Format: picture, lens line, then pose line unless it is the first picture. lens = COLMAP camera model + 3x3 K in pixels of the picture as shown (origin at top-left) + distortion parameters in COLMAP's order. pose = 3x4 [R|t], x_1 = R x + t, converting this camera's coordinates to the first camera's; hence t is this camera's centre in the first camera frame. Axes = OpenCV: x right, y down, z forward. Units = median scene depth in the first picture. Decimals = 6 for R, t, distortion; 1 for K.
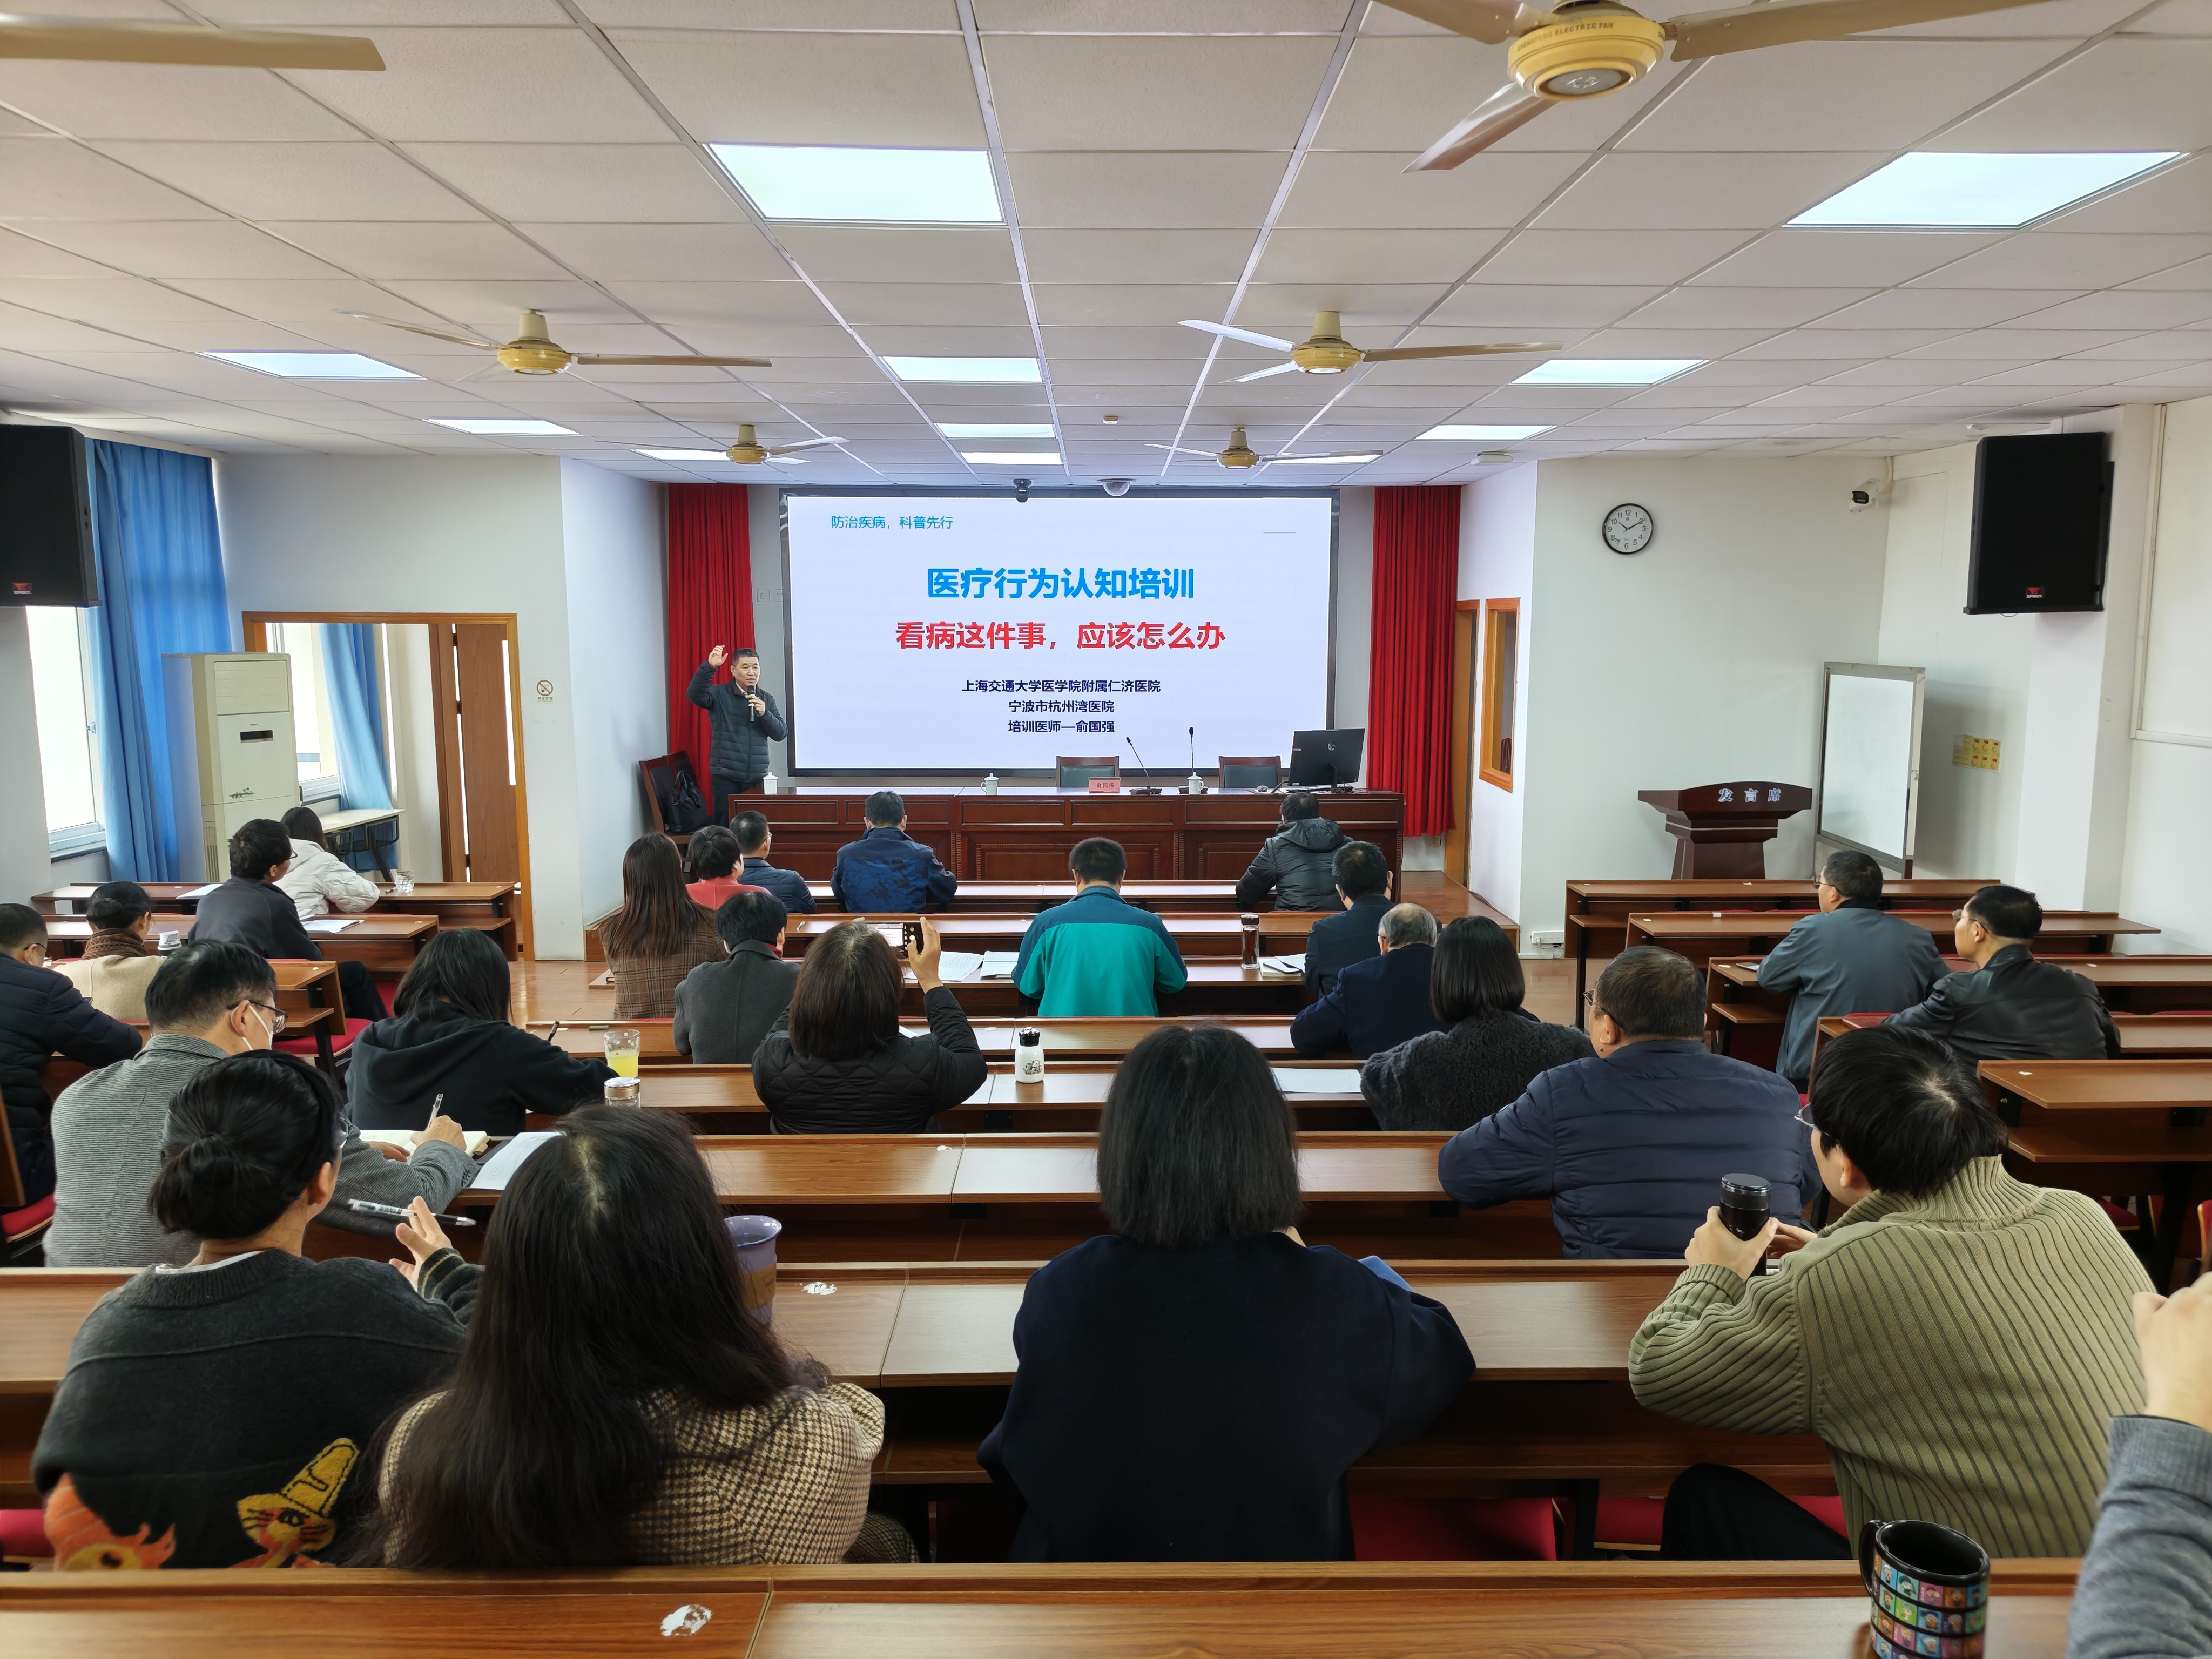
lens RADIAL K [[1530.8, 0, 1106.0], [0, 1530.8, 829.5], [0, 0, 1]] dist [0.060285, 0.000139]
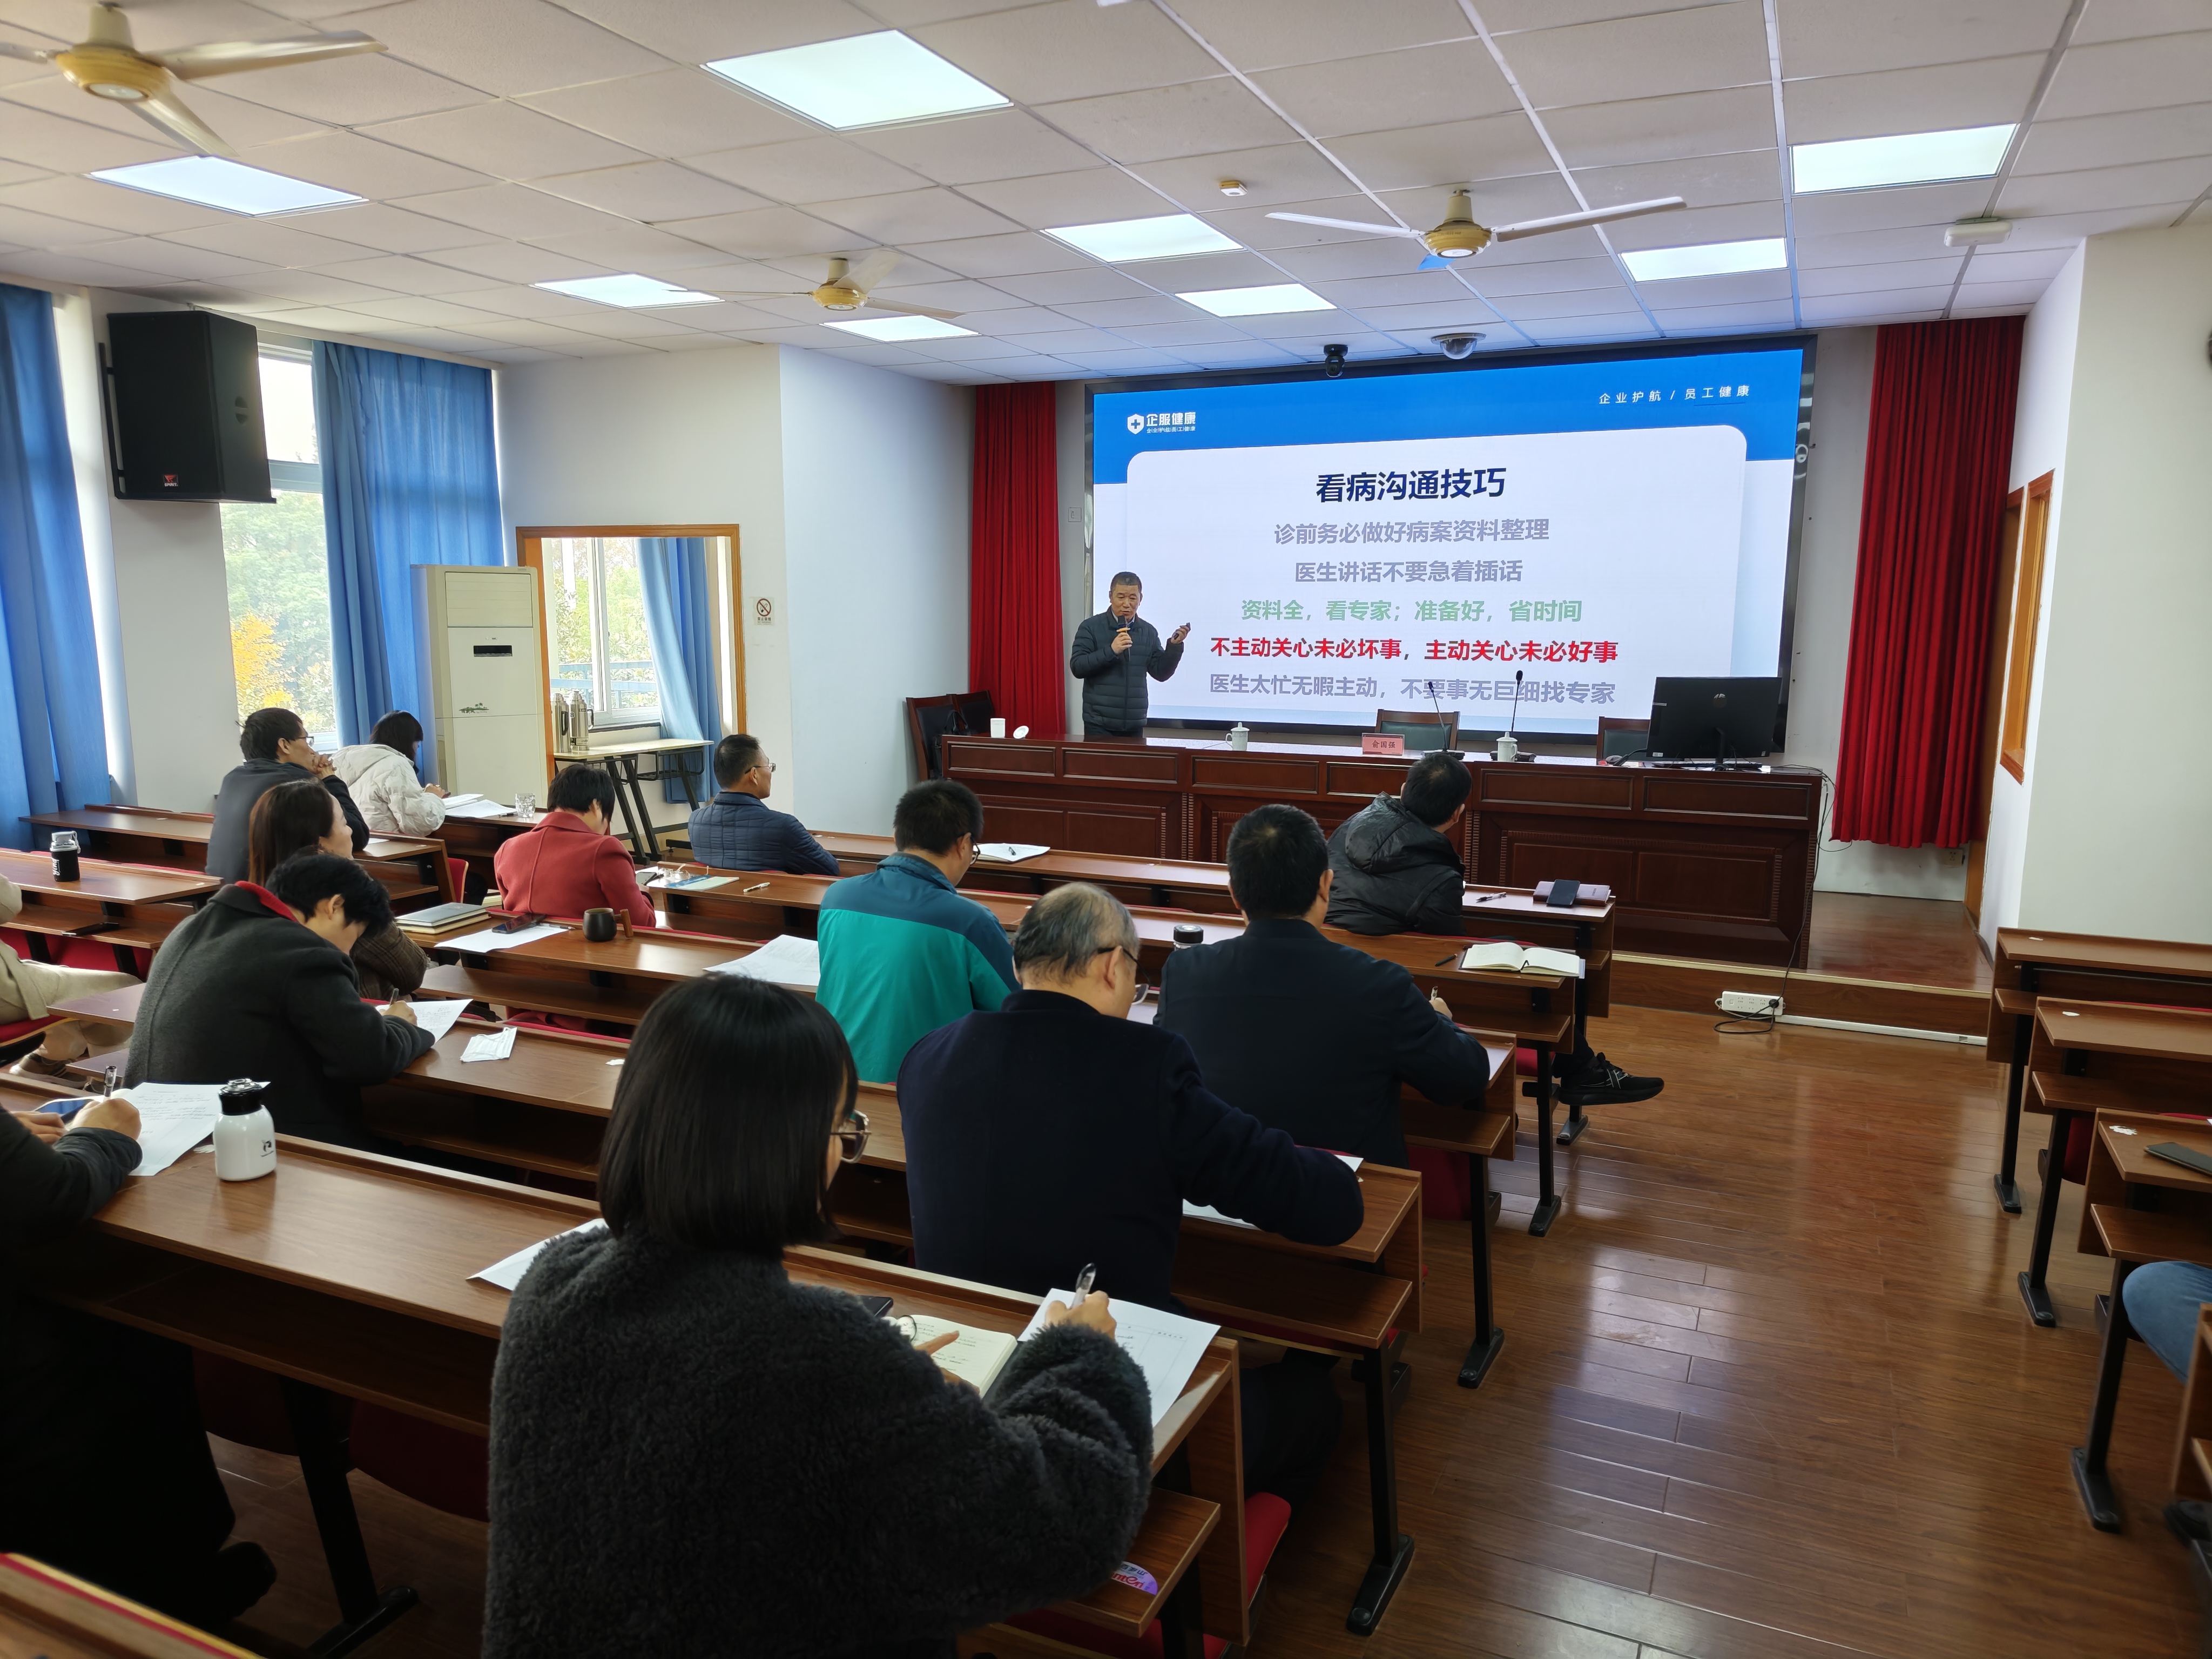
lens RADIAL K [[1530.8, 0, 1106.0], [0, 1530.8, 829.5], [0, 0, 1]] dist [0.060285, 0.000139]
pose [[0.906072, 0.068722, -0.417505, 0.192330], [-0.063891, 0.997630, 0.025556, 0.002079], [0.418272, 0.003519, 0.908315, 0.259248]]
